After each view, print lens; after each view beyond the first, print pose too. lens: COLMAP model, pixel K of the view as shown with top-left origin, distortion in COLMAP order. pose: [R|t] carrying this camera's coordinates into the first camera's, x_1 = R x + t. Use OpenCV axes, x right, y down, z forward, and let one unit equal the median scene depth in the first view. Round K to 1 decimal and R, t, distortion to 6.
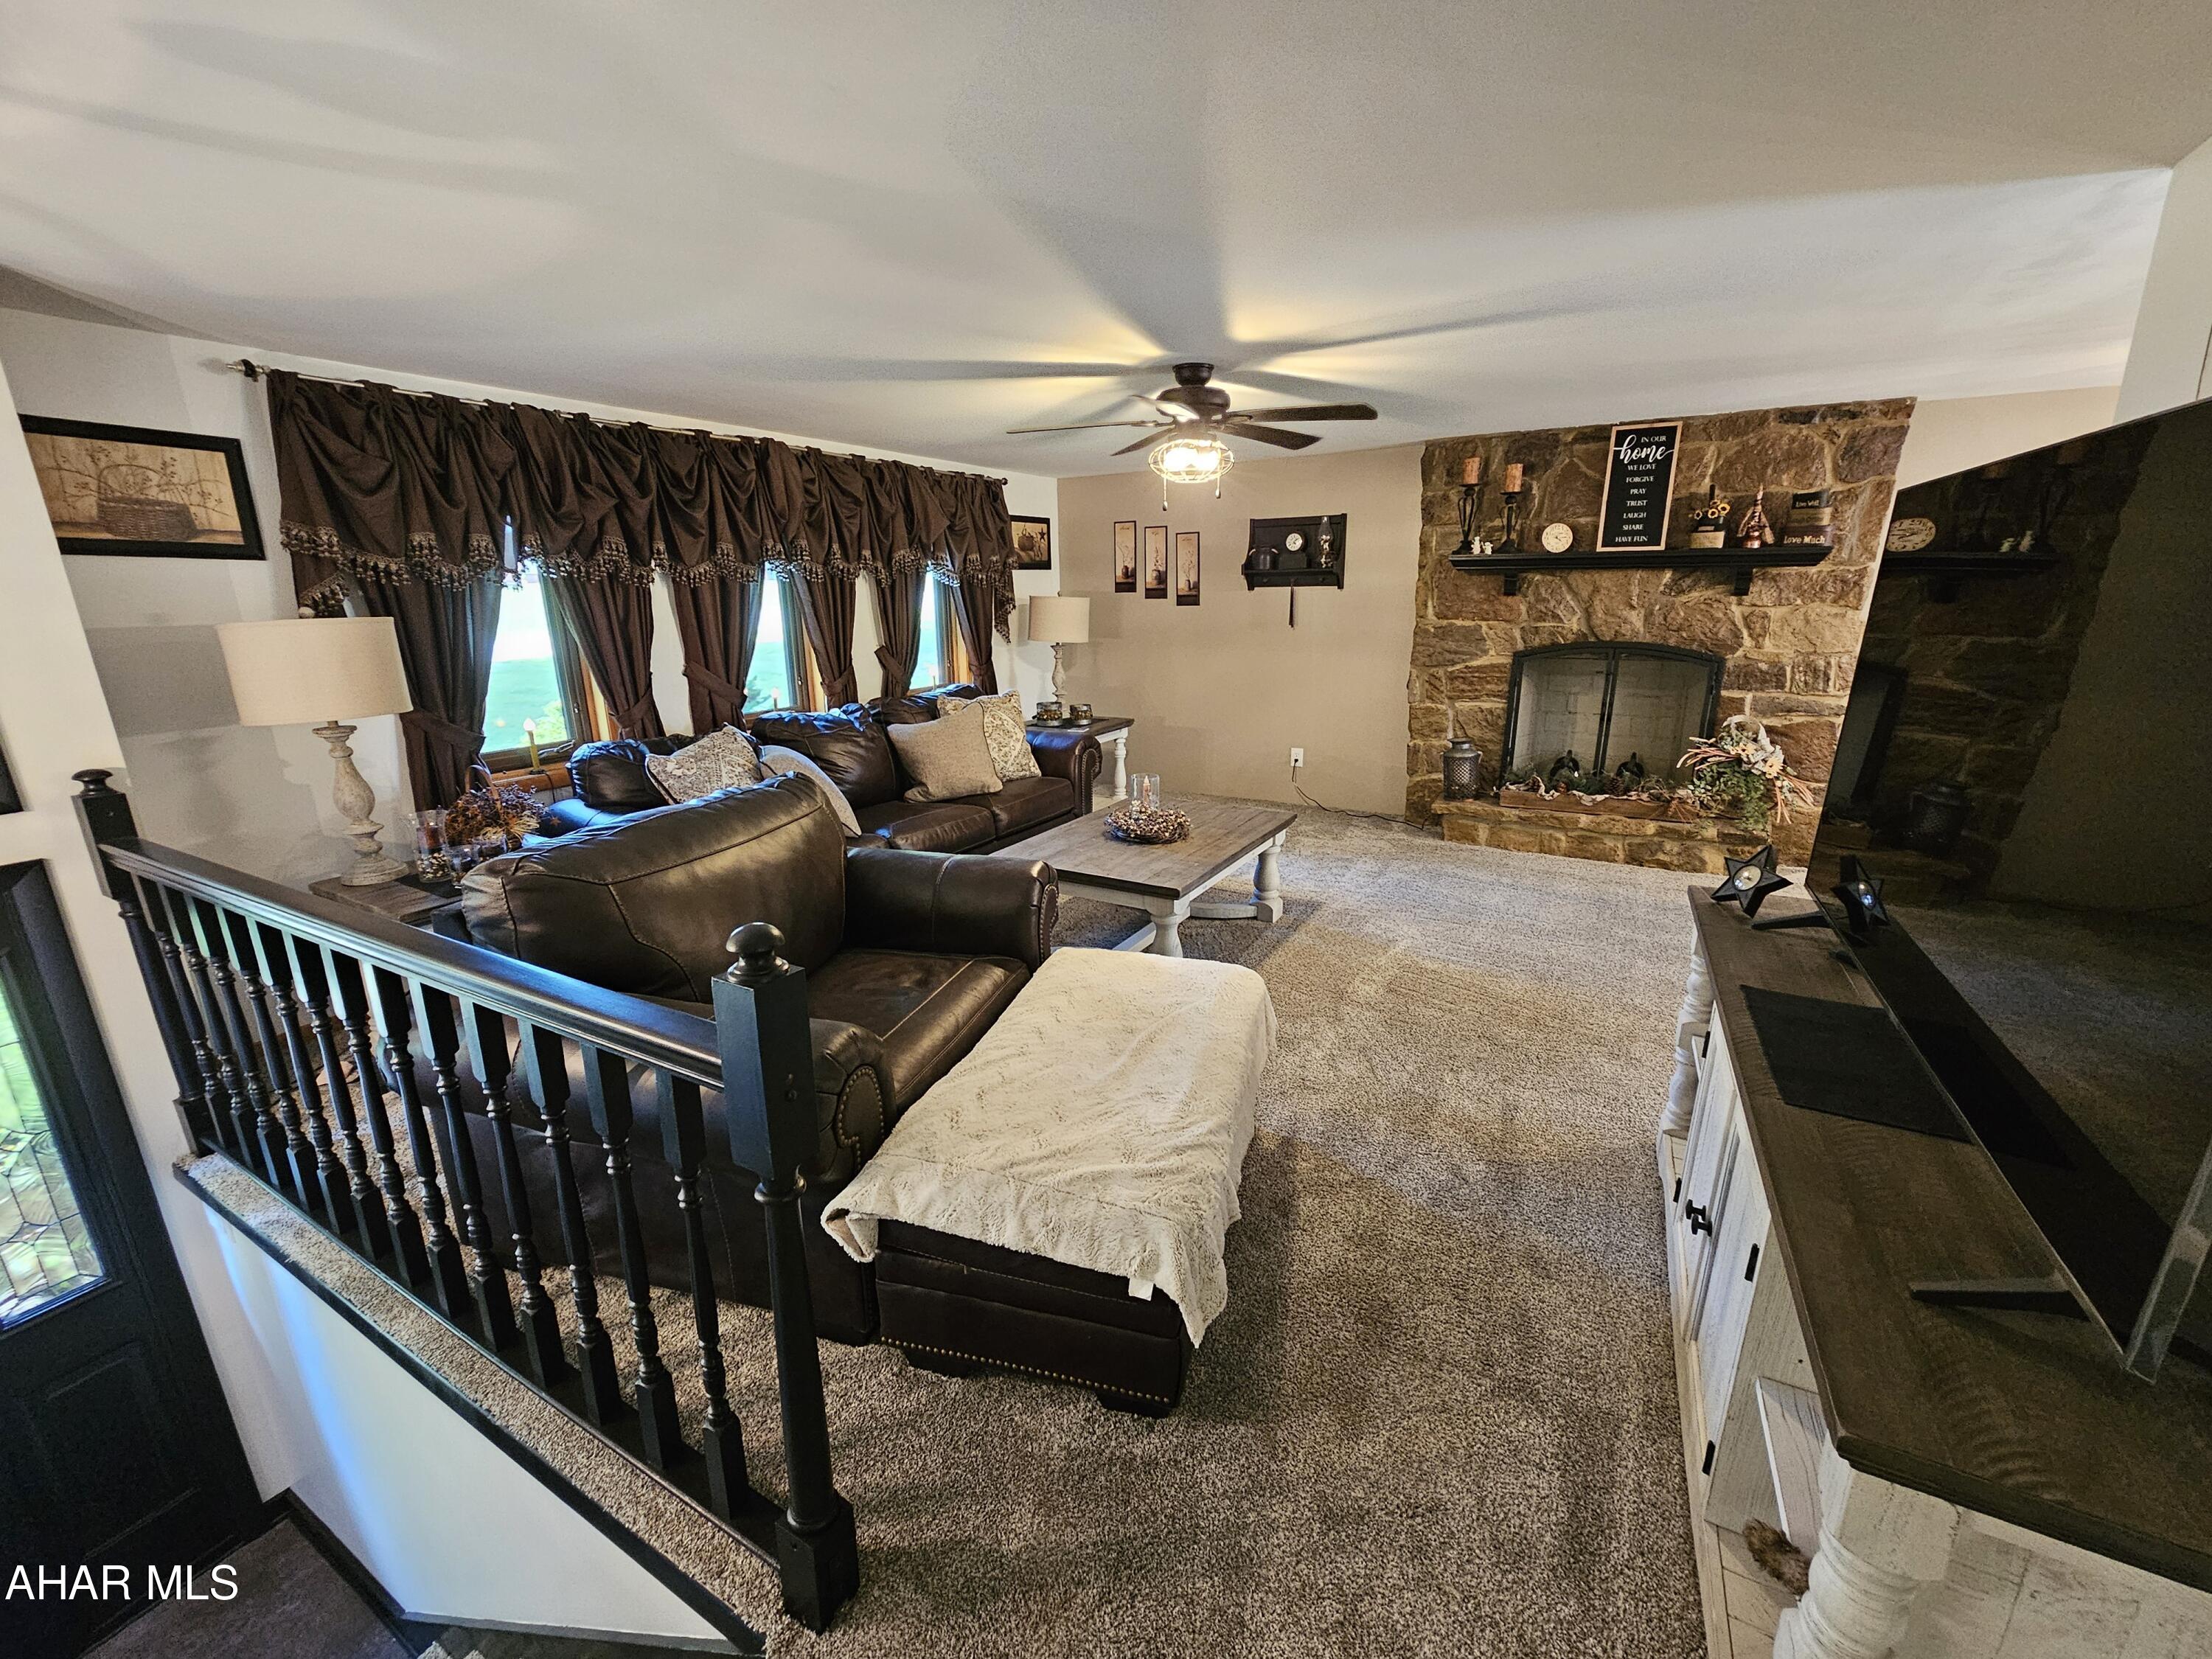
lens RADIAL K [[908.1, 0, 1105.6], [0, 908.1, 833.2], [0, 0, 1]] dist [-0.001220, -0.000499]
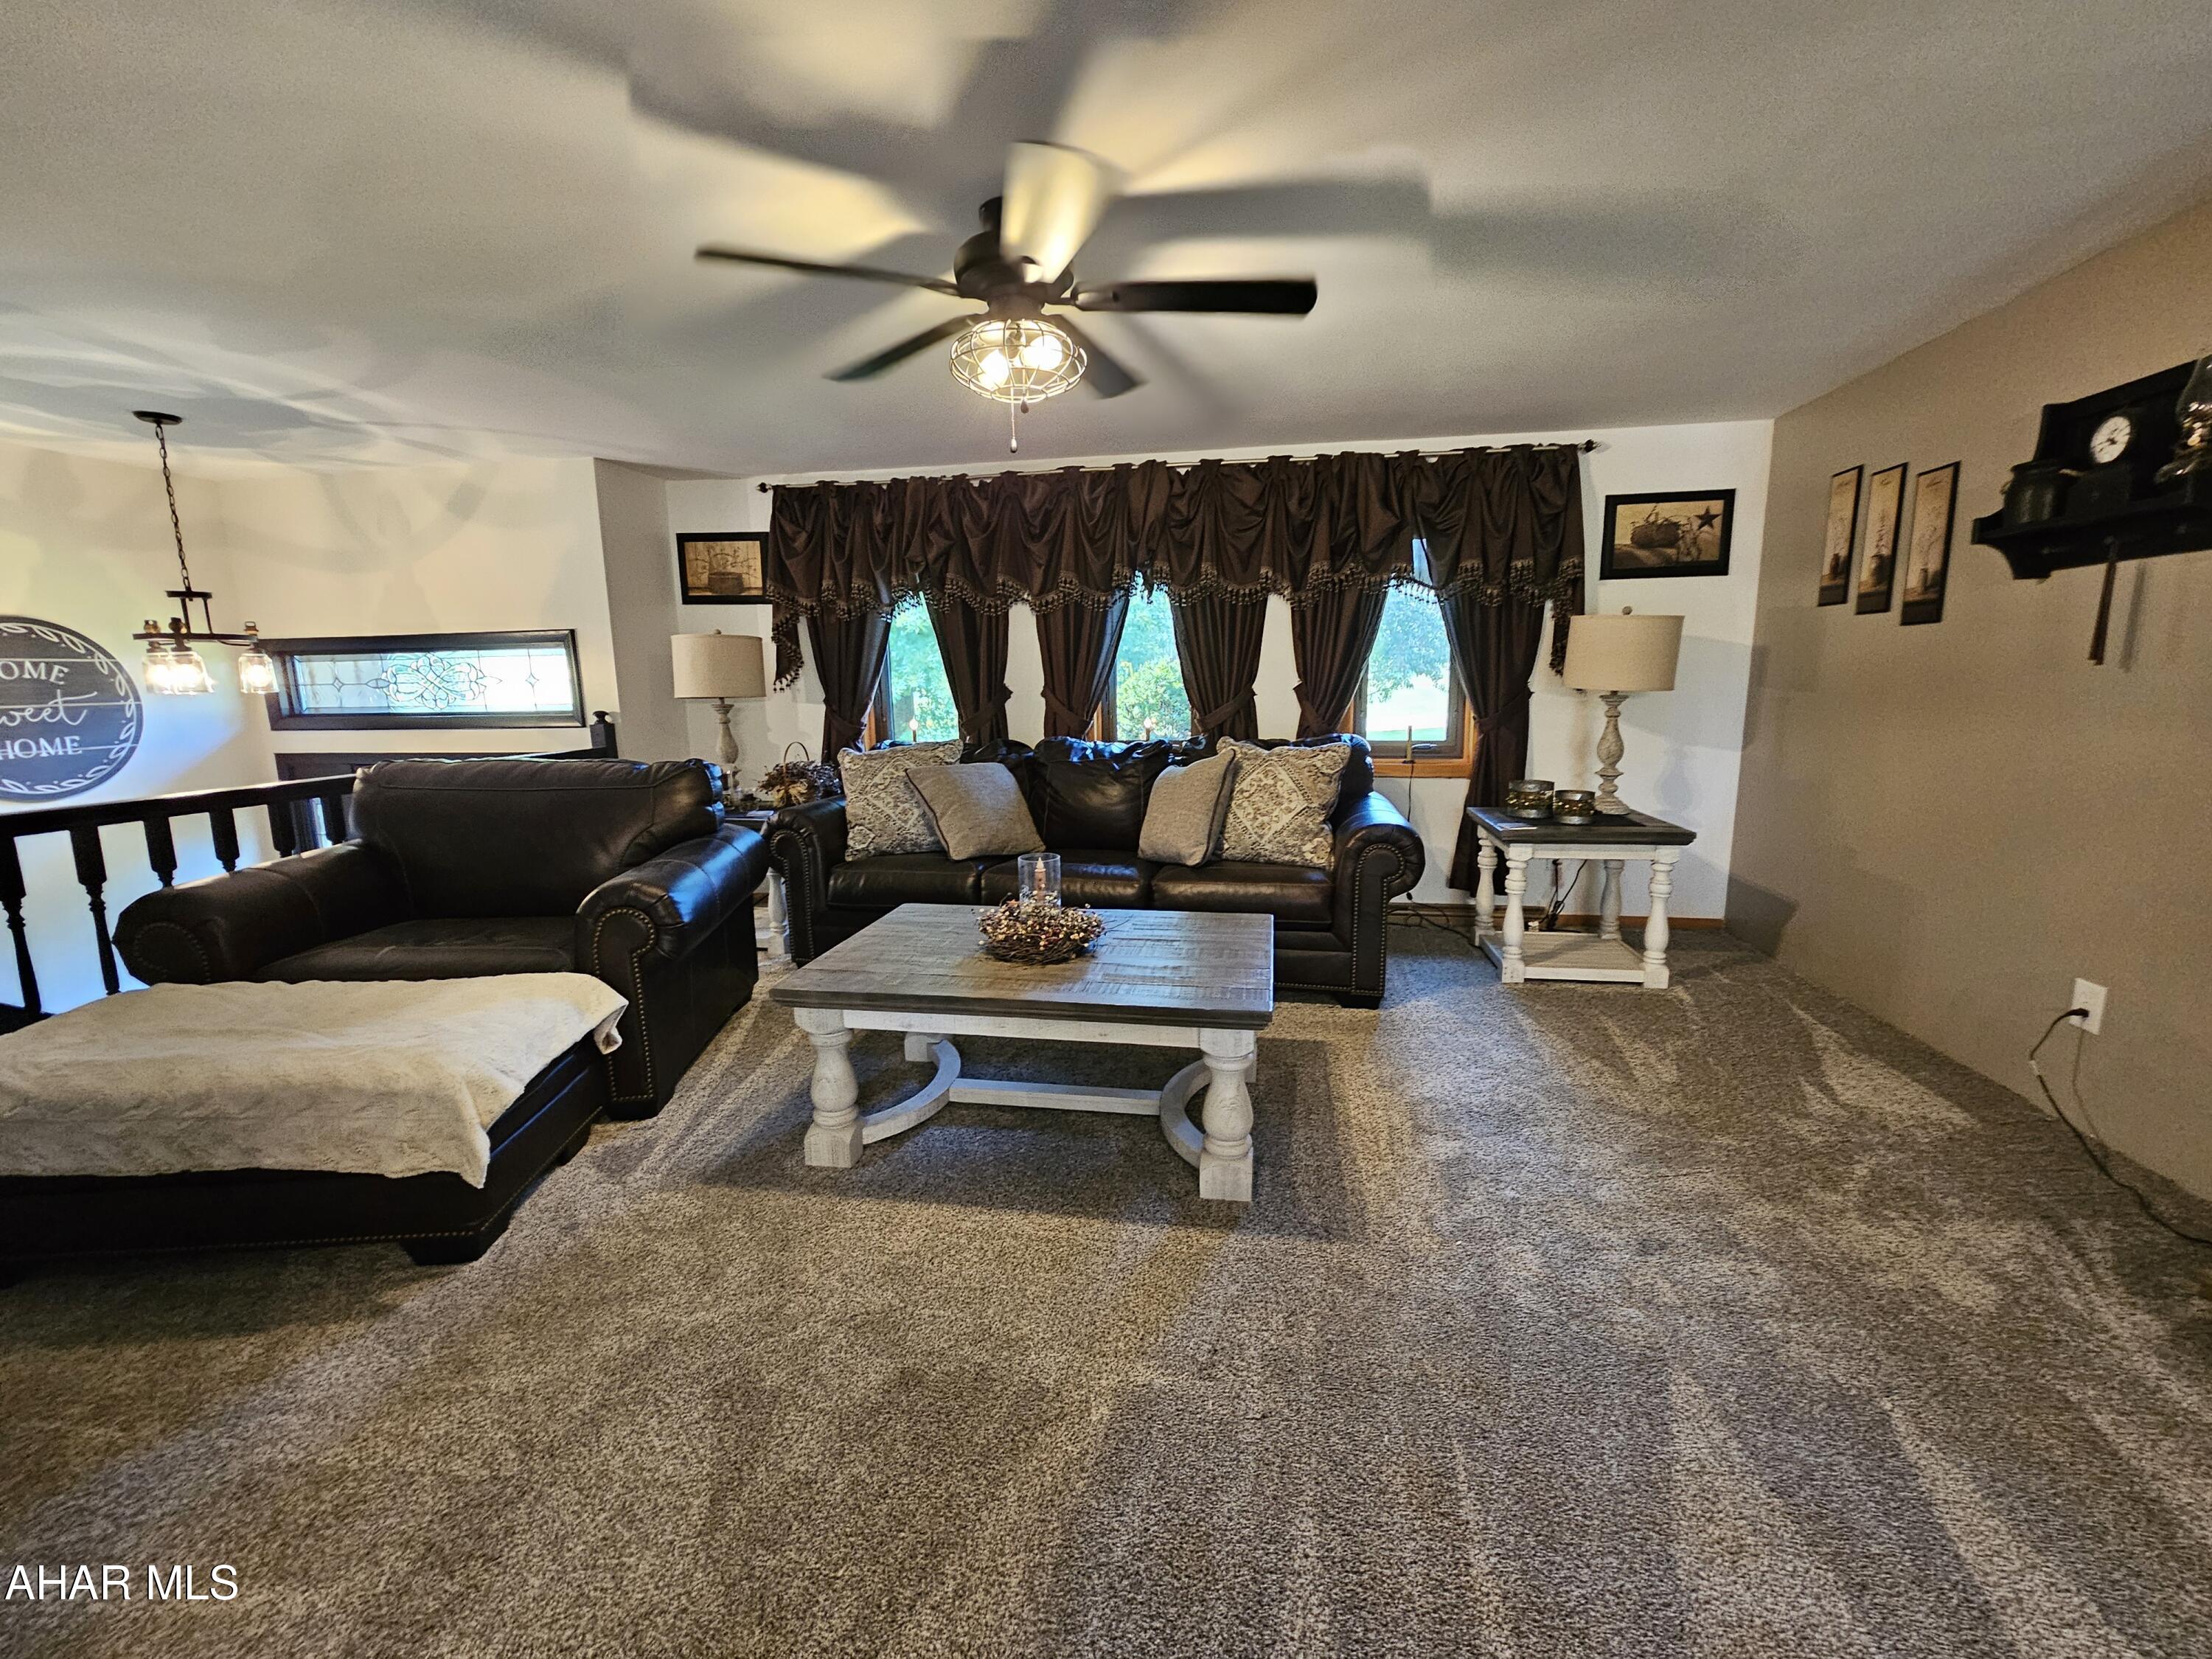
lens RADIAL K [[908.1, 0, 1119.9], [0, 908.1, 830.7], [0, 0, 1]] dist [-0.001220, -0.000499]
pose [[0.355872, 0.168750, -0.919173, 0.665845], [-0.235763, 0.967960, 0.086427, -0.151288], [0.904307, 0.185950, 0.384255, 0.785767]]
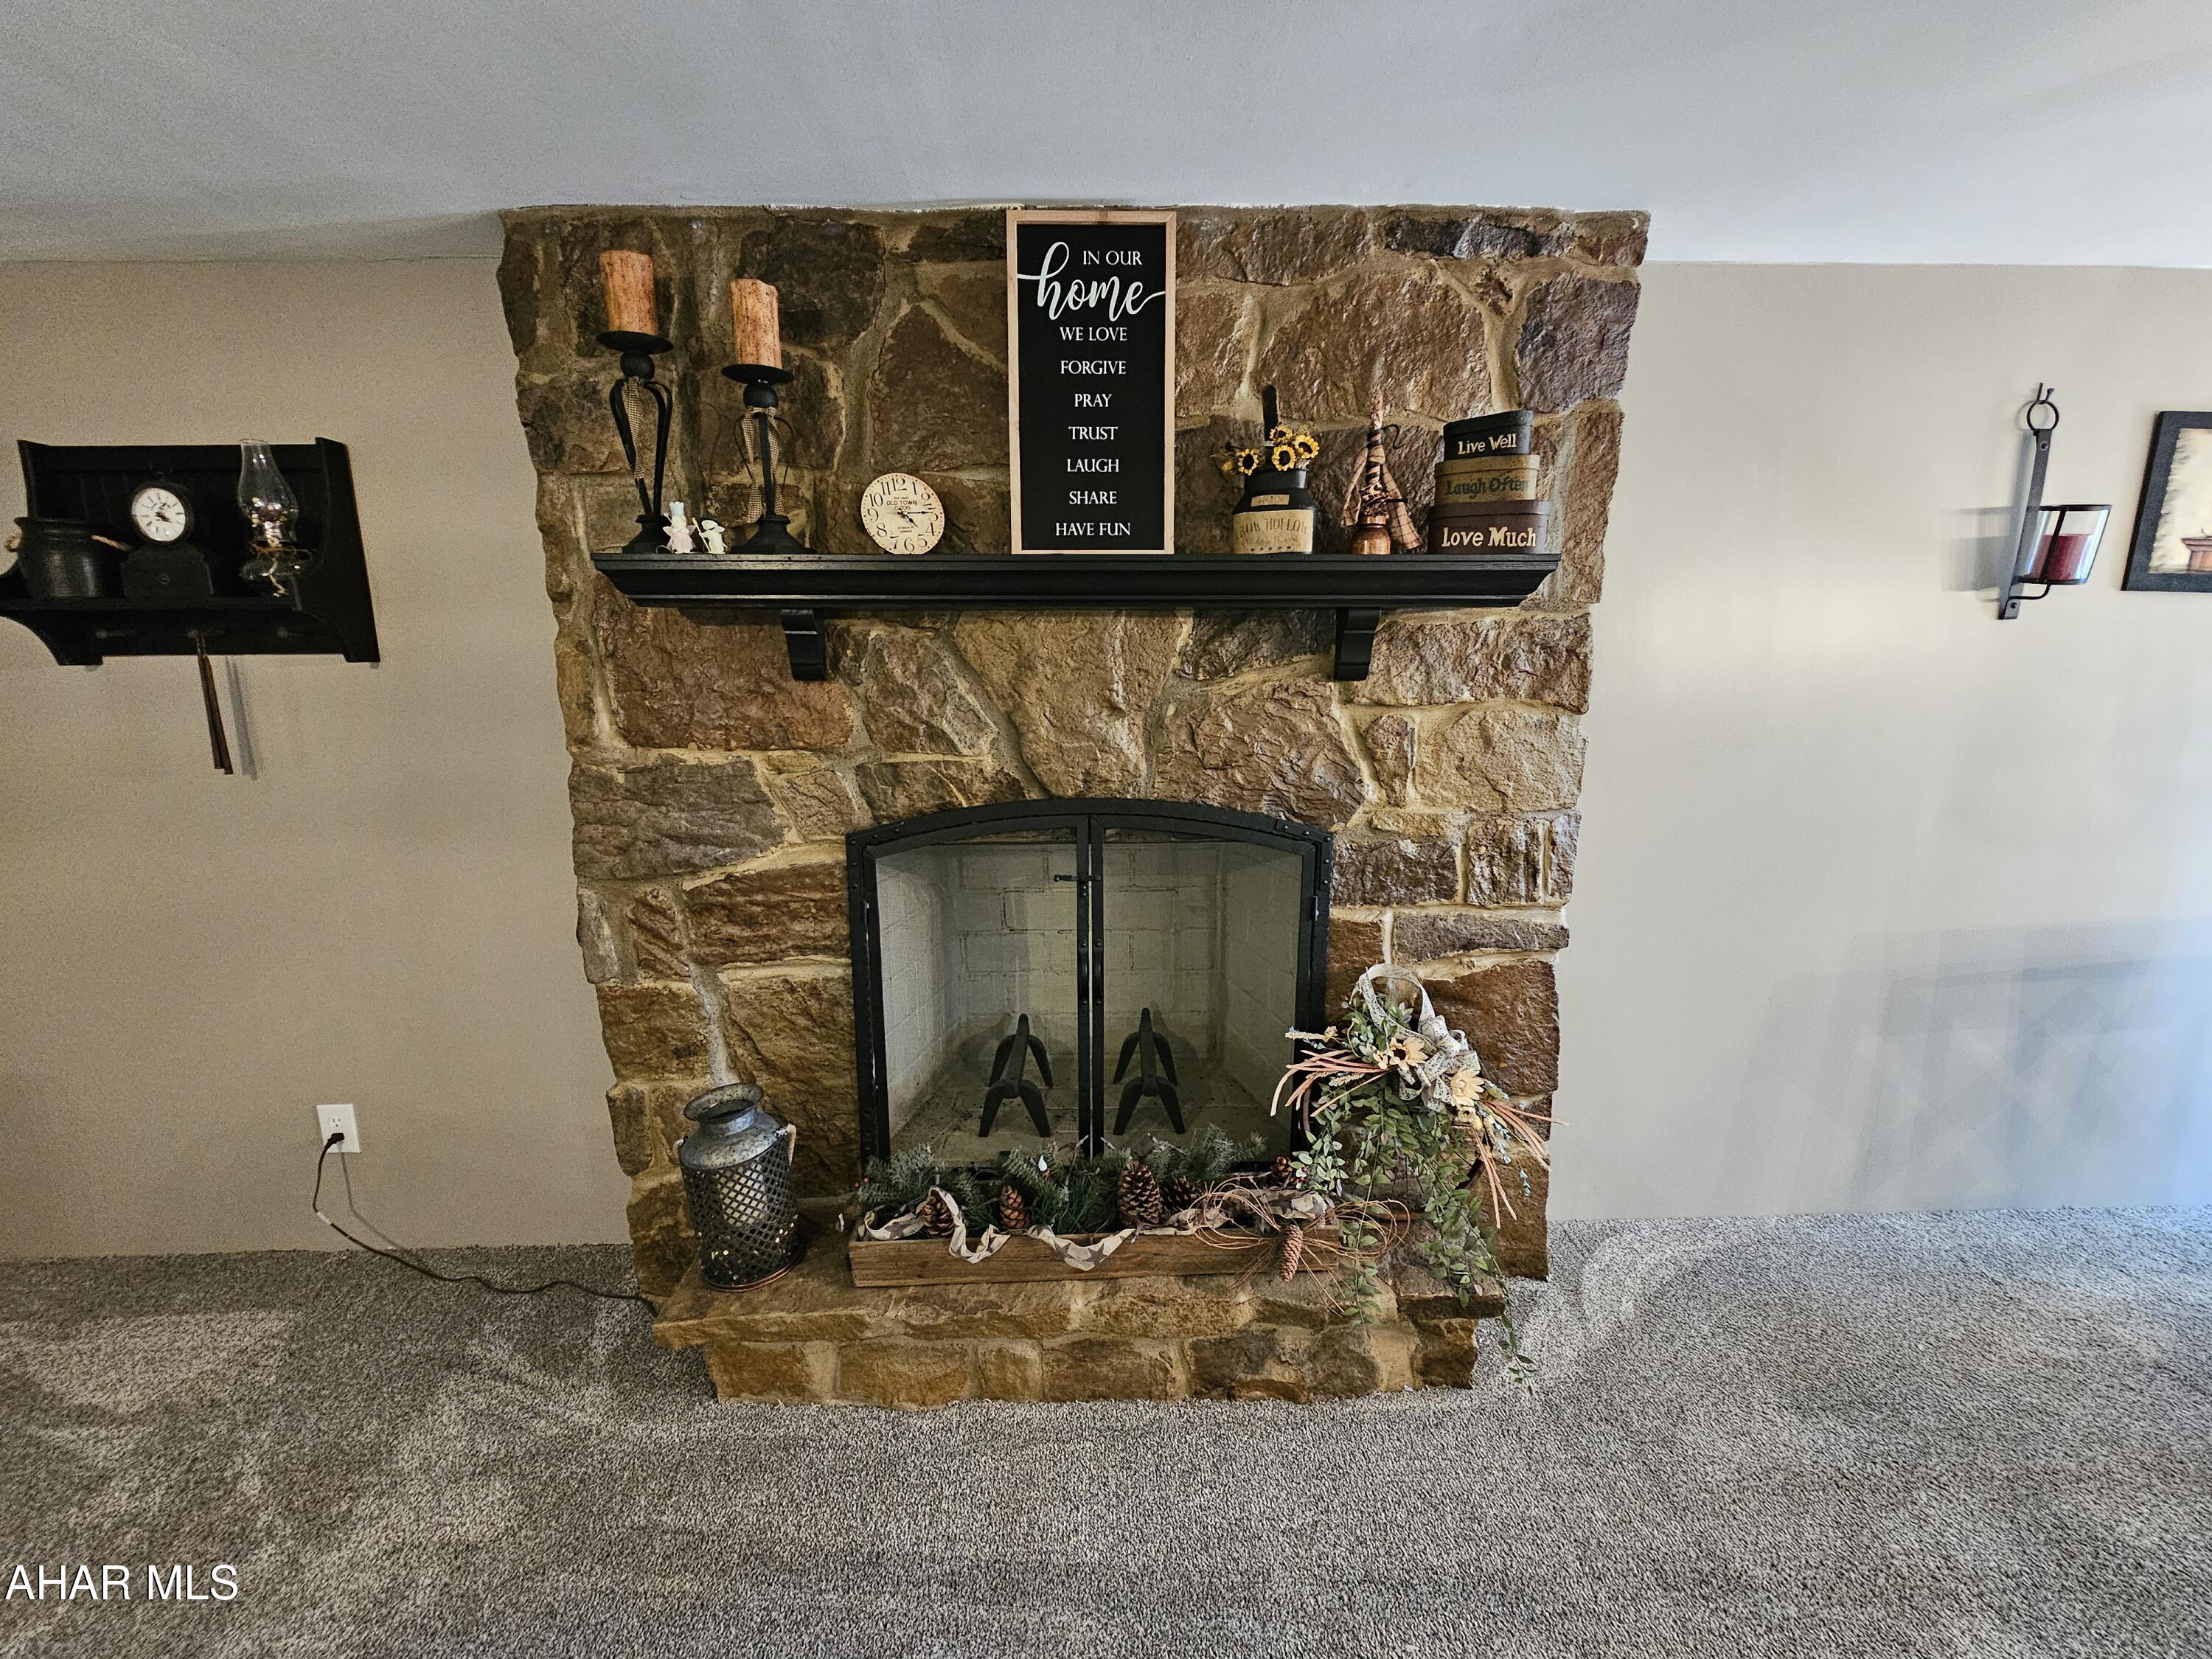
lens RADIAL K [[908.1, 0, 1105.3], [0, 908.1, 832.3], [0, 0, 1]] dist [-0.001220, -0.000499]
pose [[0.849842, -0.085509, 0.520054, 0.481170], [0.132925, 0.989627, -0.054500, -0.229268], [-0.510000, 0.115444, 0.852393, 0.879928]]
